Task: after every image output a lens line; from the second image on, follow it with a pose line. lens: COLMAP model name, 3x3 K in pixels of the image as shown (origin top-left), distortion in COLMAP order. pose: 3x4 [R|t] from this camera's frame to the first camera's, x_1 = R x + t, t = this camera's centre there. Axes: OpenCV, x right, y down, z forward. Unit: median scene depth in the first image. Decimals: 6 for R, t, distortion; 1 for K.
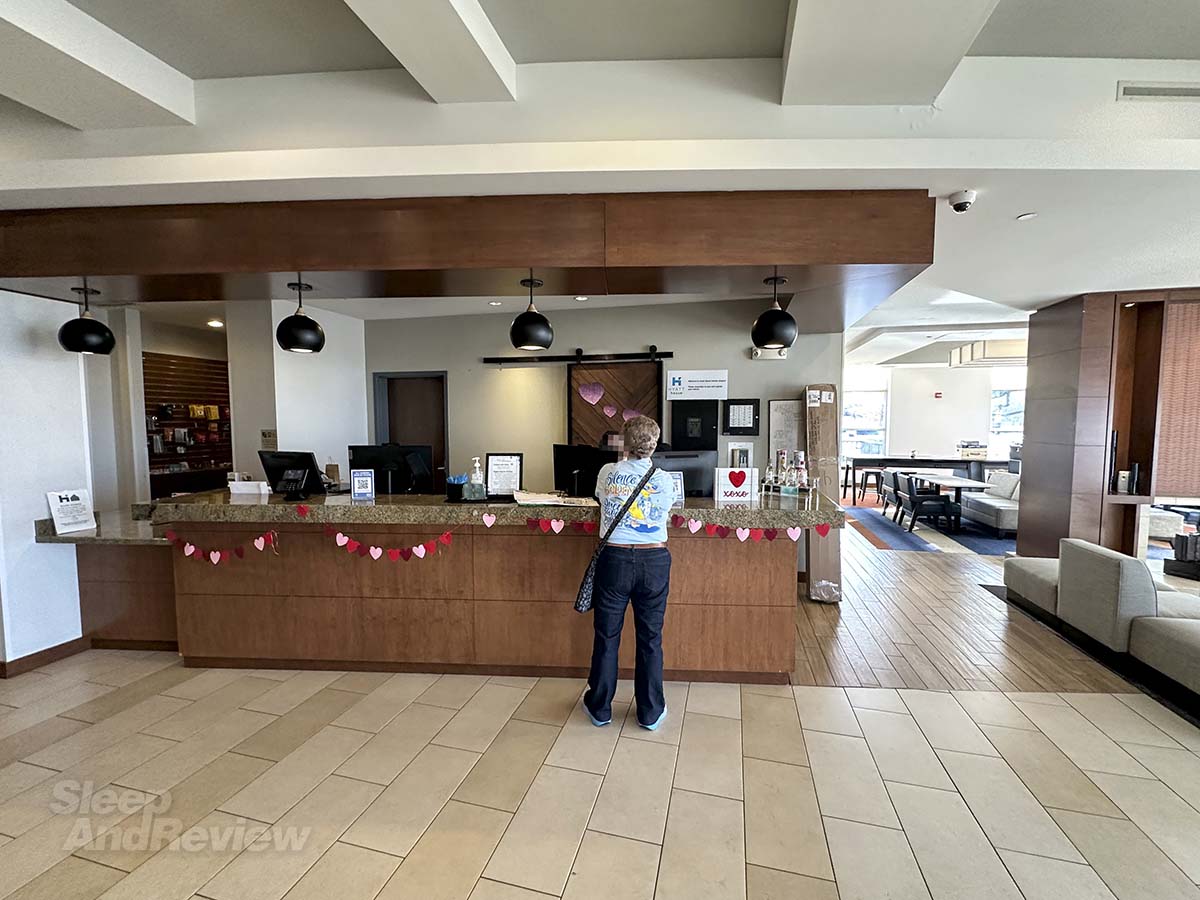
lens RADIAL K [[490.6, 0, 599.4], [0, 490.6, 453.2], [0, 0, 1]] dist [-0.013844, 0.000166]
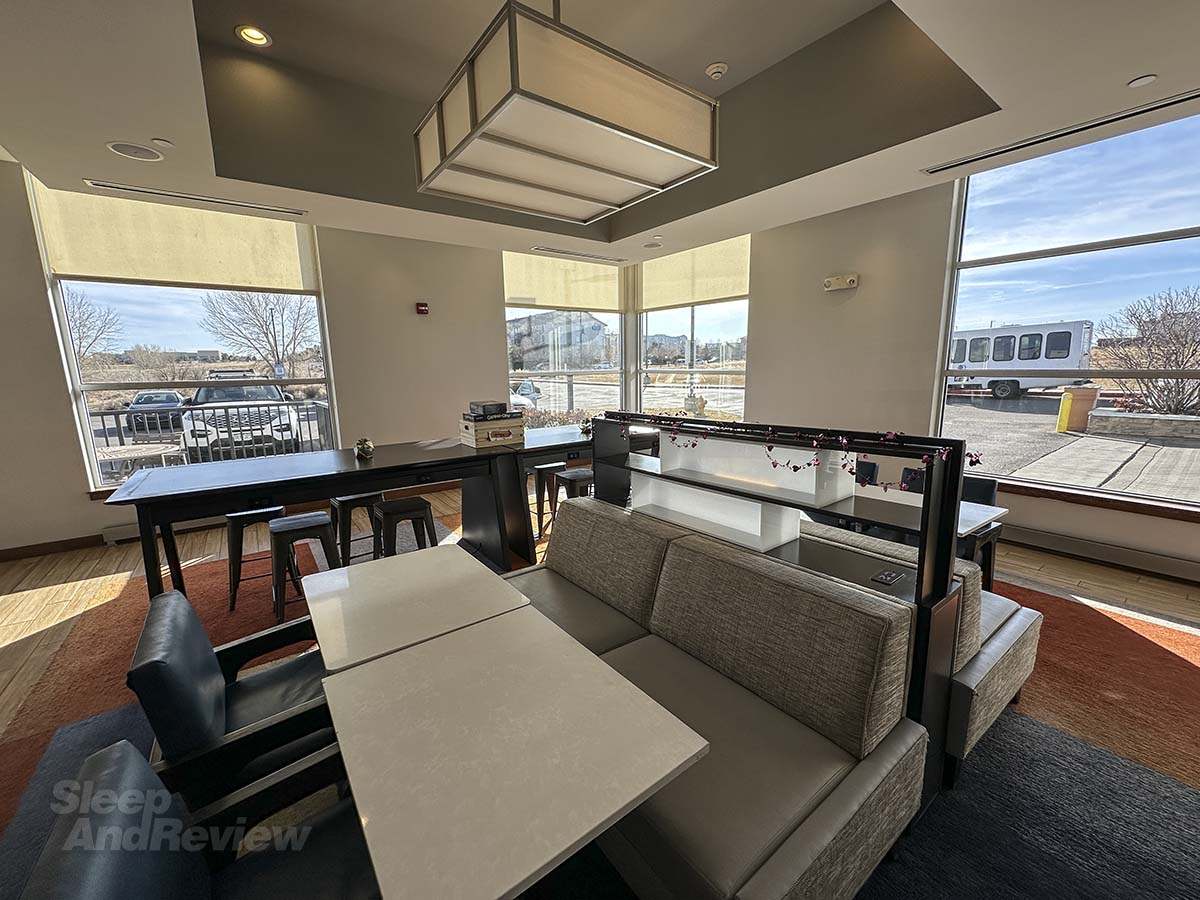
lens RADIAL K [[481.9, 0, 598.1], [0, 481.9, 453.0], [0, 0, 1]] dist [-0.002210, -0.000220]
pose [[0.621724, -0.149743, 0.768789, 0.951783], [0.069206, 0.988218, 0.136516, -0.062986], [-0.780173, -0.031670, 0.624761, 1.279554]]
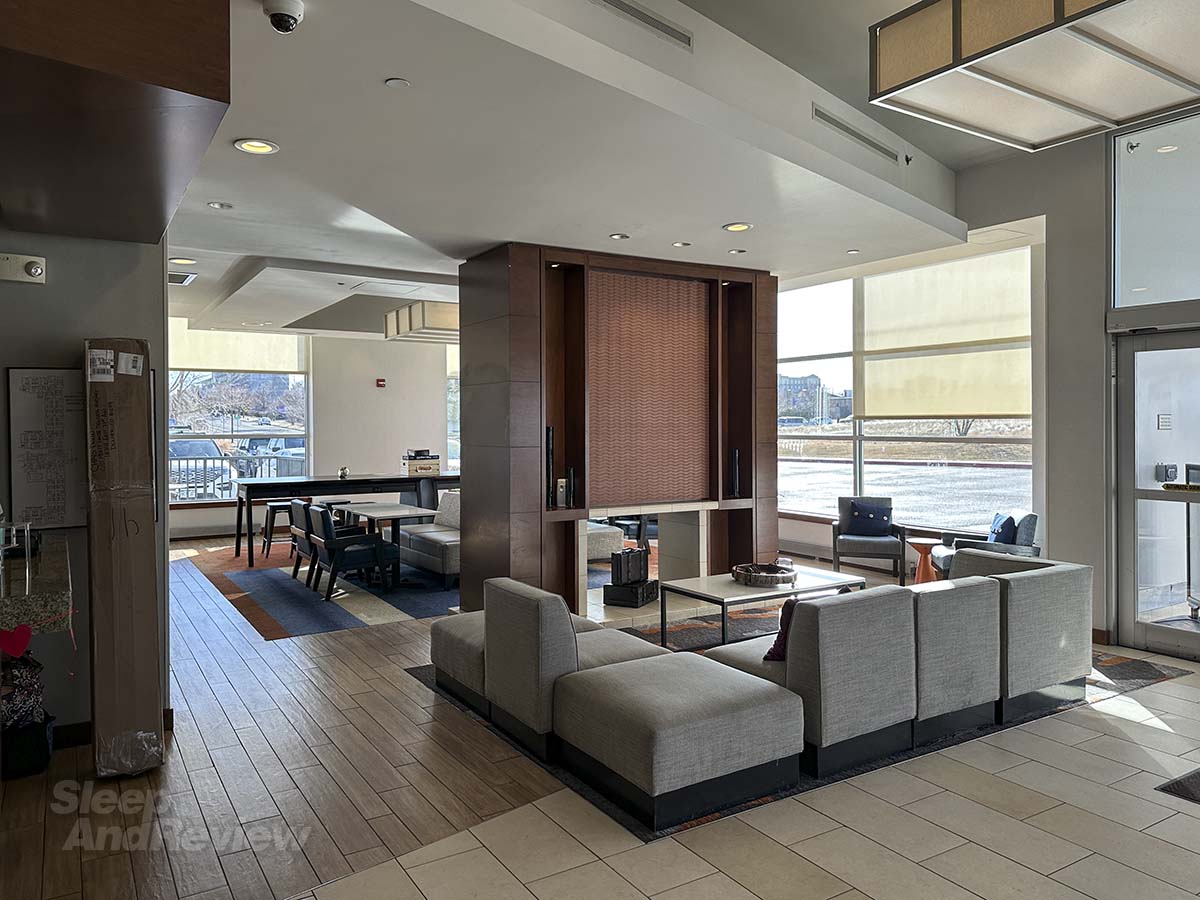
lens RADIAL K [[829.0, 0, 601.5], [0, 829.0, 420.7], [0, 0, 1]] dist [0.049641, -0.001329]
pose [[0.674220, 0.000664, 0.738530, 0.146774], [0.054566, 0.997222, -0.050711, 0.015206], [-0.736512, 0.074489, 0.672311, 0.052566]]
